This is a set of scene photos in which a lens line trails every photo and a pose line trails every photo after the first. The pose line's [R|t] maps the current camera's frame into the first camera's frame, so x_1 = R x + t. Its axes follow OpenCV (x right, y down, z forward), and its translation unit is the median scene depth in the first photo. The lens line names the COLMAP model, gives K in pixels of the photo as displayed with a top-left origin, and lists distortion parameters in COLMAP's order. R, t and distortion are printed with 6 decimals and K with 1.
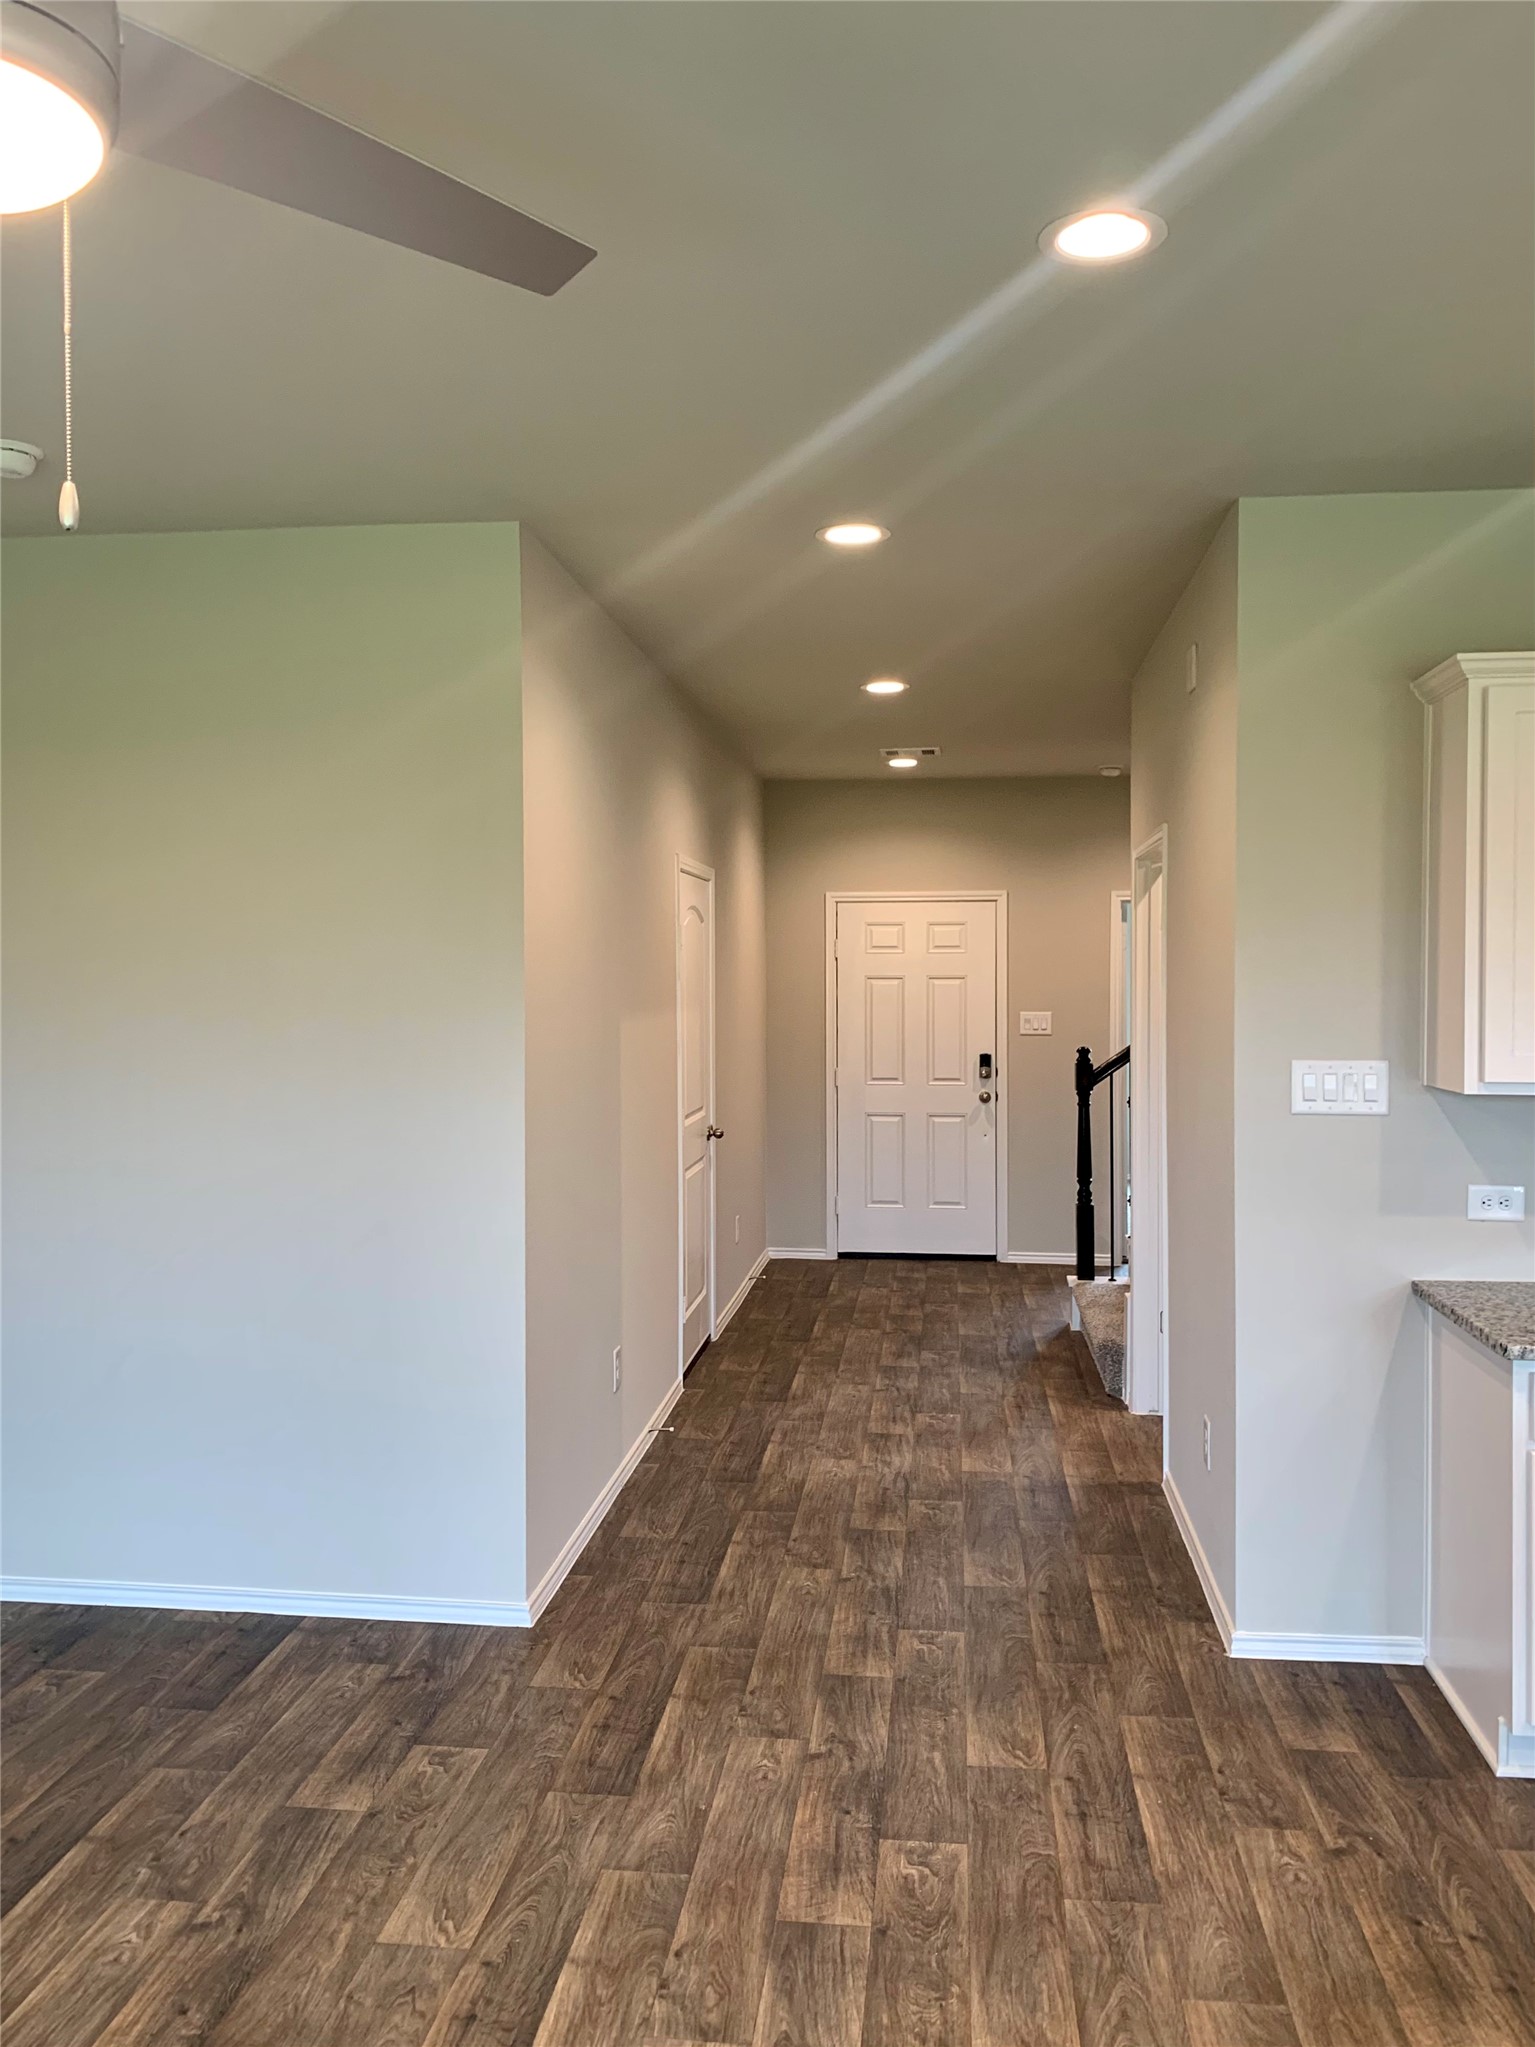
lens RADIAL K [[1584.9, 0, 751.2], [0, 1584.9, 1018.9], [0, 0, 1]] dist [0.015020, -0.026500]
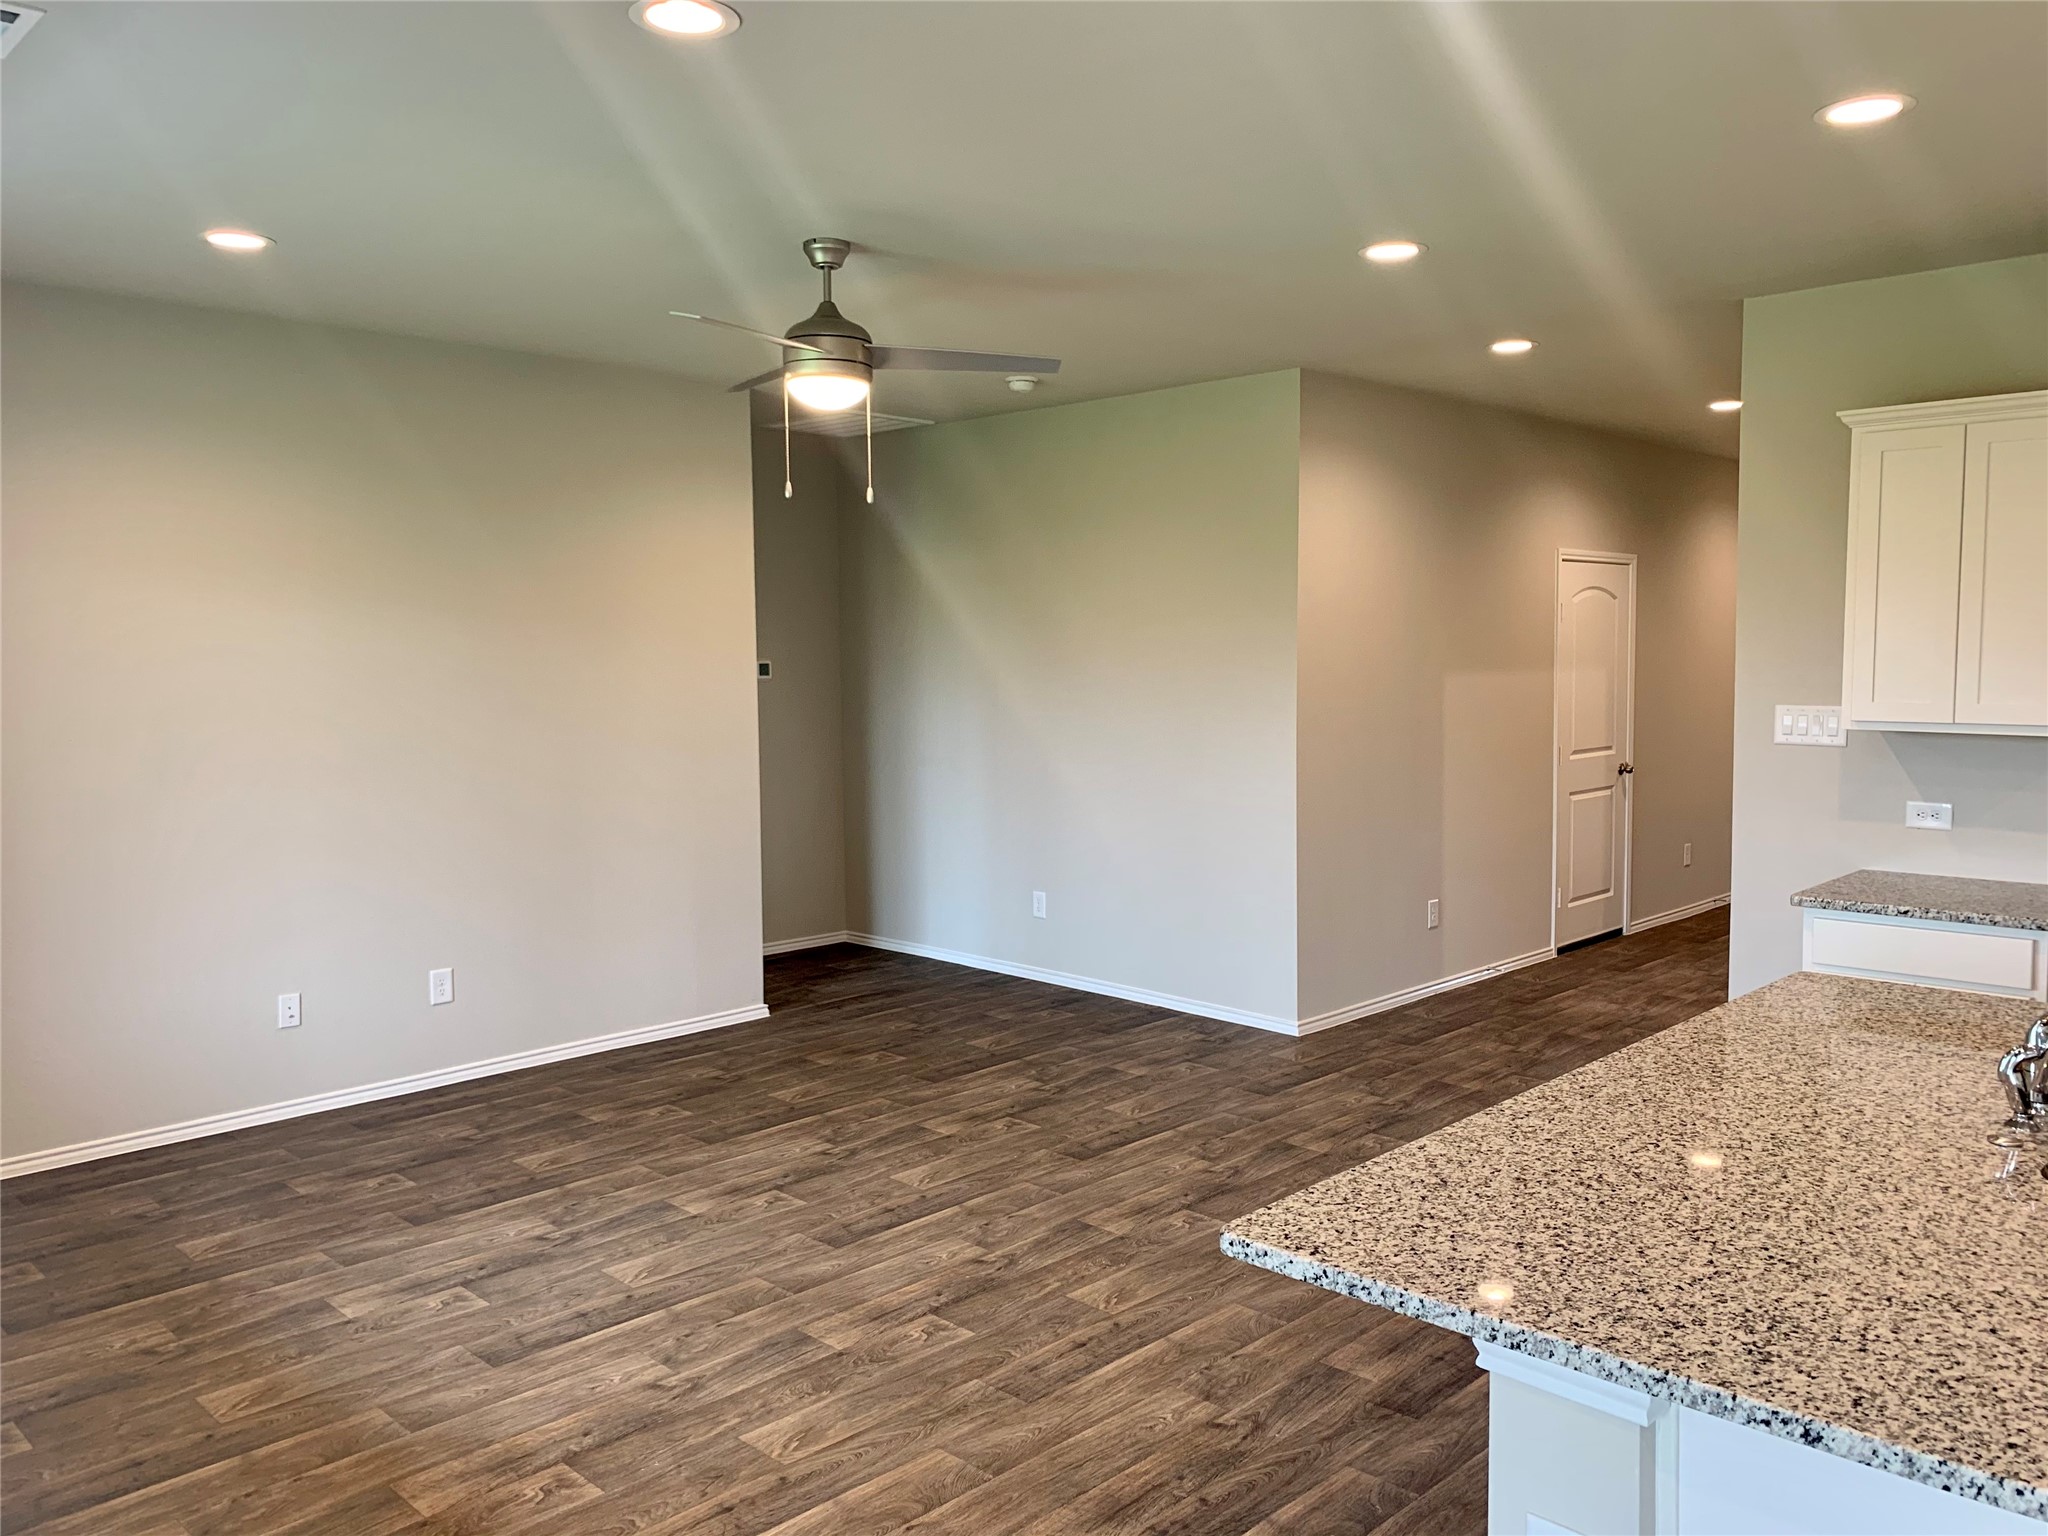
lens RADIAL K [[1585.7, 0, 1007.9], [0, 1585.7, 772.8], [0, 0, 1]] dist [0.015020, -0.026500]
pose [[0.778295, 0.040891, -0.626566, 0.700399], [0.003064, 0.997618, 0.068913, -0.012957], [0.627891, -0.055554, 0.776316, -0.508145]]
